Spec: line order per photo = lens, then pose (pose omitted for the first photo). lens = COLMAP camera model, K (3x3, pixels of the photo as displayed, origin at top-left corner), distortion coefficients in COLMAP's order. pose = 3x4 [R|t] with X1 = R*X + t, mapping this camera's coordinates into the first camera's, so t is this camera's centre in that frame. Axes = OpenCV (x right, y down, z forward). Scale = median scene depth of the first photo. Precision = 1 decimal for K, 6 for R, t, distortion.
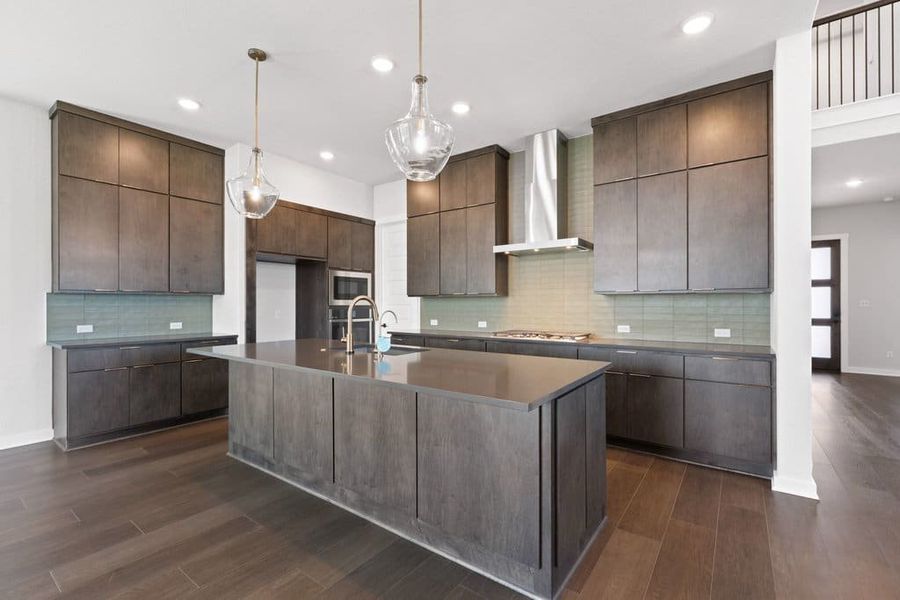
lens RADIAL K [[396.0, 0, 449.4], [0, 396.0, 299.7], [0, 0, 1]] dist [-0.002143, 0.001011]
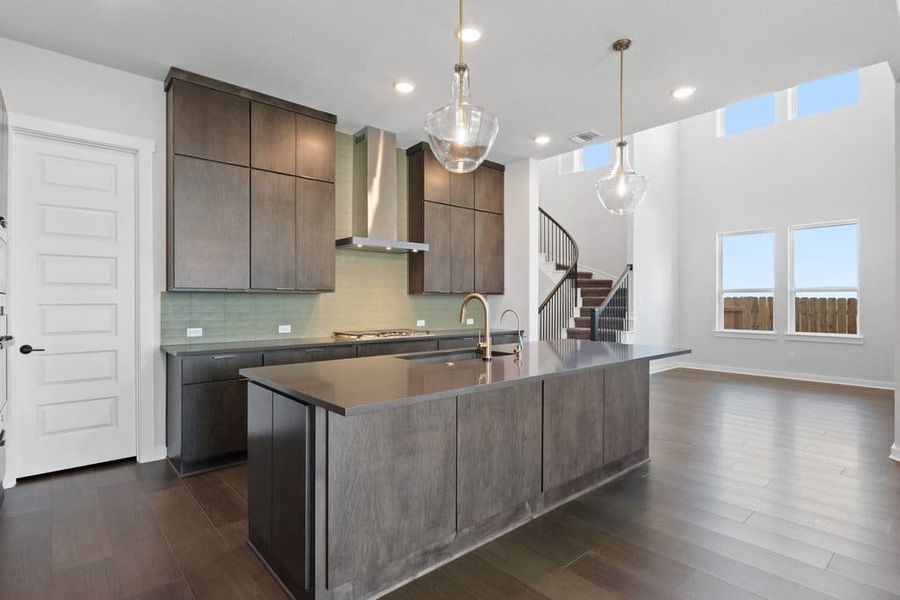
lens RADIAL K [[439.4, 0, 452.3], [0, 439.4, 303.6], [0, 0, 1]] dist [-0.026859, -0.000132]
pose [[0.220524, -0.003946, 0.975374, -0.739566], [-0.008445, 0.999947, 0.005955, 0.005503], [-0.975345, -0.009550, 0.220479, 0.537881]]
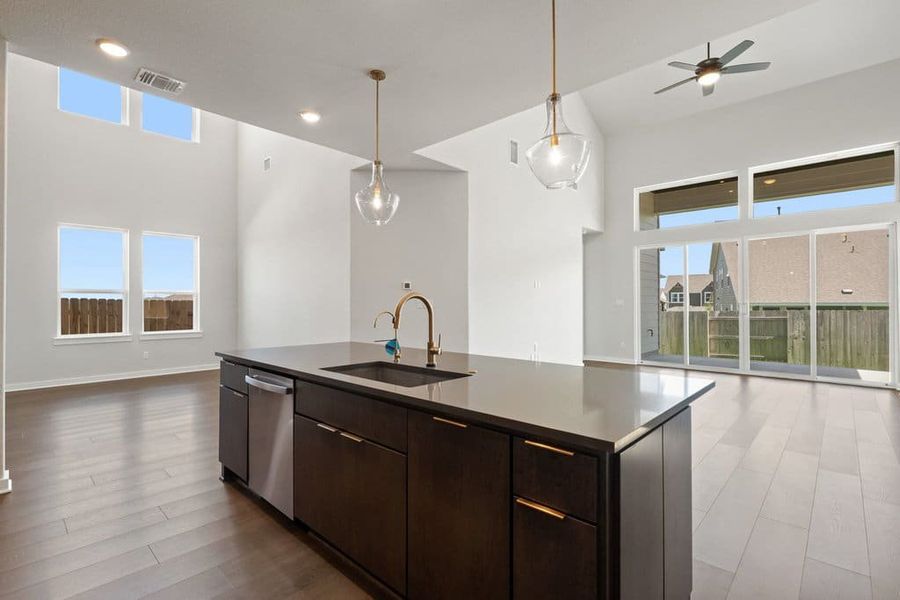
lens RADIAL K [[414.8, 0, 450.0], [0, 414.8, 302.1], [0, 0, 1]] dist [-0.002157, 0.001399]
pose [[-0.991090, 0.003536, 0.133146, -0.243954], [0.002691, 0.999975, -0.006523, 0.008735], [-0.133166, -0.006106, -0.991075, 1.126284]]
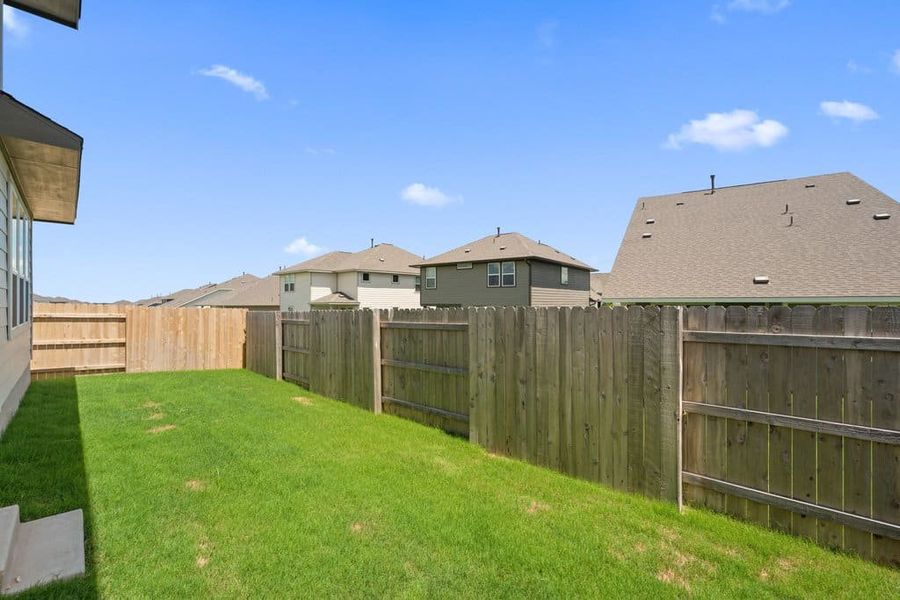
lens RADIAL K [[396.0, 0, 456.3], [0, 396.0, 300.2], [0, 0, 1]] dist [-0.002143, 0.001011]
pose [[-0.986473, 0.005191, 0.163842, -2.308123], [0.002782, 0.999885, -0.014926, 0.051147], [-0.163901, -0.014268, -0.986374, -0.892201]]
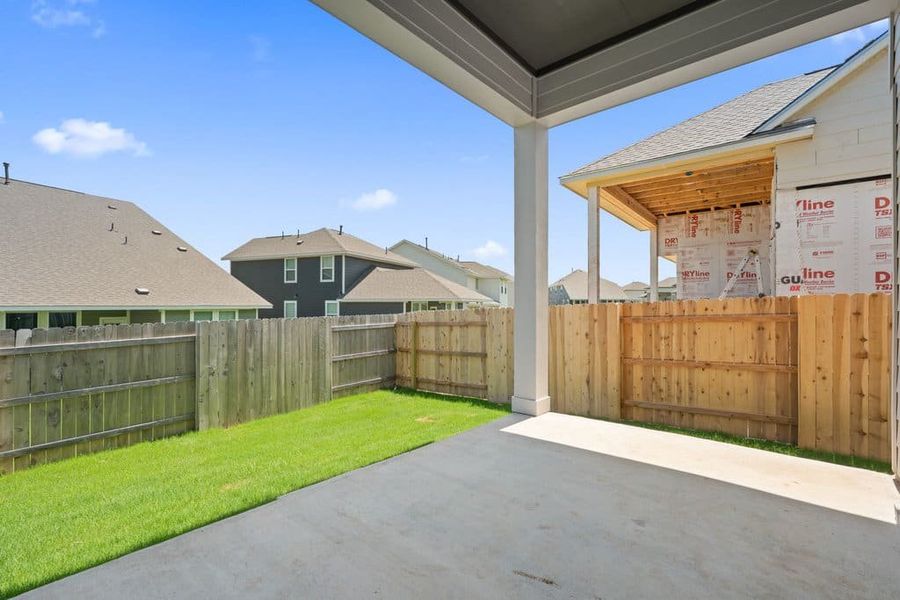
lens RADIAL K [[396.0, 0, 448.7], [0, 396.0, 303.2], [0, 0, 1]] dist [-0.002143, 0.001011]
pose [[-0.110431, -0.001152, -0.993883, -0.894855], [0.006235, 0.999979, -0.001852, -0.000955], [0.993864, -0.006402, -0.110421, -0.990863]]
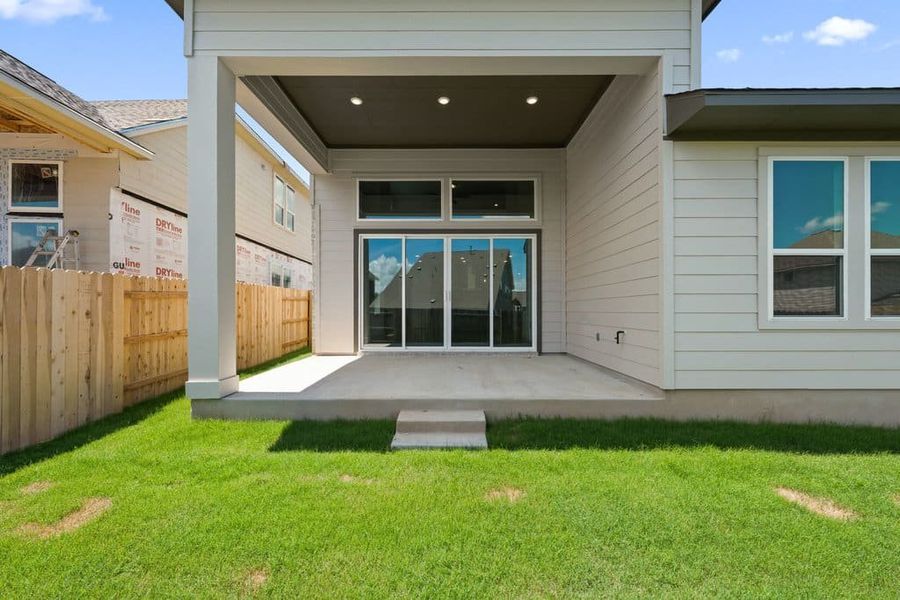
lens RADIAL K [[353.2, 0, 455.0], [0, 353.2, 311.9], [0, 0, 1]] dist [0.000097, 0.000028]
pose [[0.810917, 0.001684, 0.585158, -2.116076], [-0.007229, 0.999948, 0.007141, 0.094611], [-0.585116, -0.010021, 0.810888, -1.969740]]
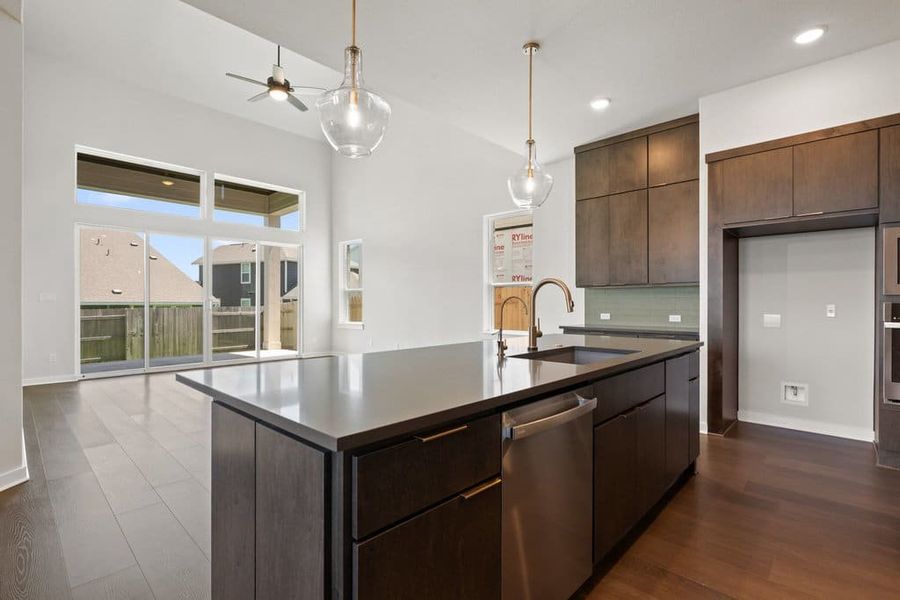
lens RADIAL K [[414.8, 0, 452.4], [0, 414.8, 299.0], [0, 0, 1]] dist [-0.002157, 0.001399]
pose [[-0.128224, -0.004105, -0.991737, 0.382272], [0.008216, 0.999953, -0.005201, 0.020844], [0.991711, -0.008815, -0.128184, 0.591919]]
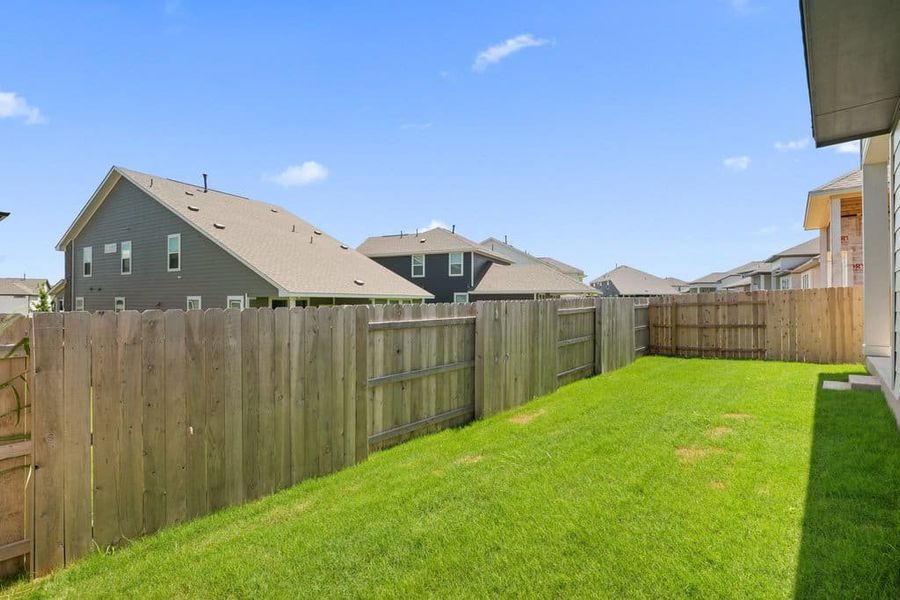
lens RADIAL K [[396.0, 0, 446.7], [0, 396.0, 298.6], [0, 0, 1]] dist [-0.002143, 0.001011]
pose [[-0.145228, -0.005274, -0.989384, -0.101954], [0.005559, 0.999966, -0.006146, 0.067945], [0.989383, -0.006393, -0.145194, -2.485461]]
